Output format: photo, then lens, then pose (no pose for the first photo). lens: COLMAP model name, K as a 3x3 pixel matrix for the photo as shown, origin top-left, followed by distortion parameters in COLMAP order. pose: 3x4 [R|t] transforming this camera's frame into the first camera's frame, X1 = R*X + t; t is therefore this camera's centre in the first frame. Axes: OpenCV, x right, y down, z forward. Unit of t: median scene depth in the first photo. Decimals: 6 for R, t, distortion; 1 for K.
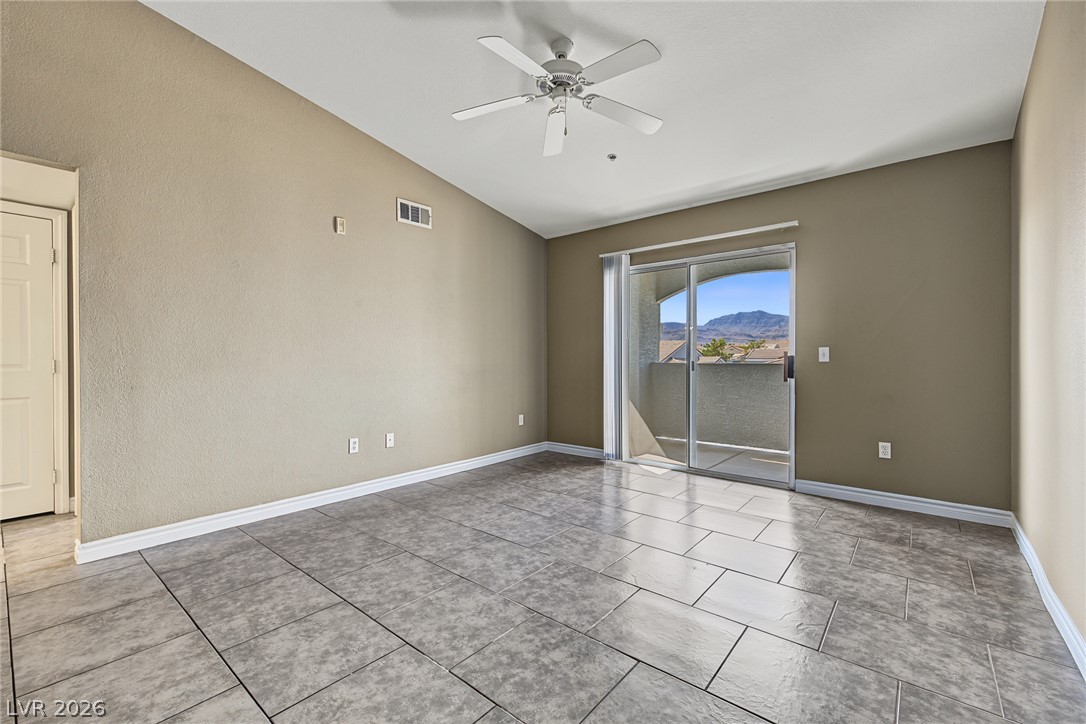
lens RADIAL K [[461.7, 0, 538.3], [0, 461.7, 353.1], [0, 0, 1]] dist [0.003641, -0.001161]
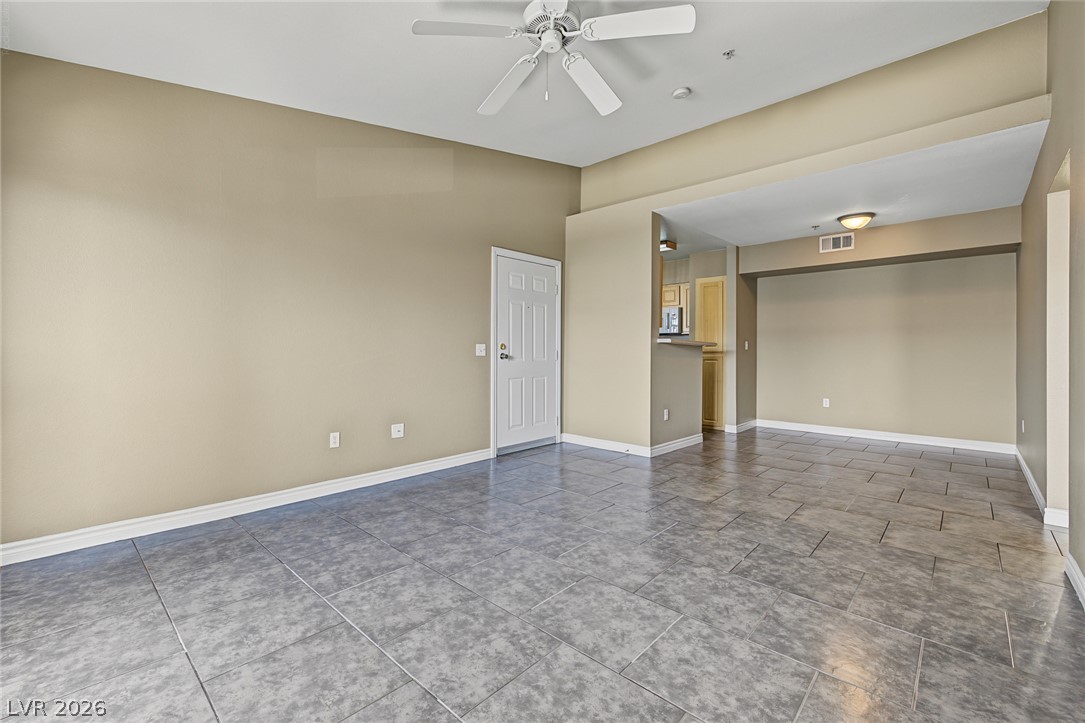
lens RADIAL K [[461.3, 0, 537.8], [0, 461.3, 349.7], [0, 0, 1]] dist [0.003641, -0.001161]
pose [[-0.998877, -0.005942, 0.046997, 0.029861], [-0.006723, 0.999842, -0.016467, 0.025851], [-0.046892, -0.016765, -0.998759, 1.728985]]
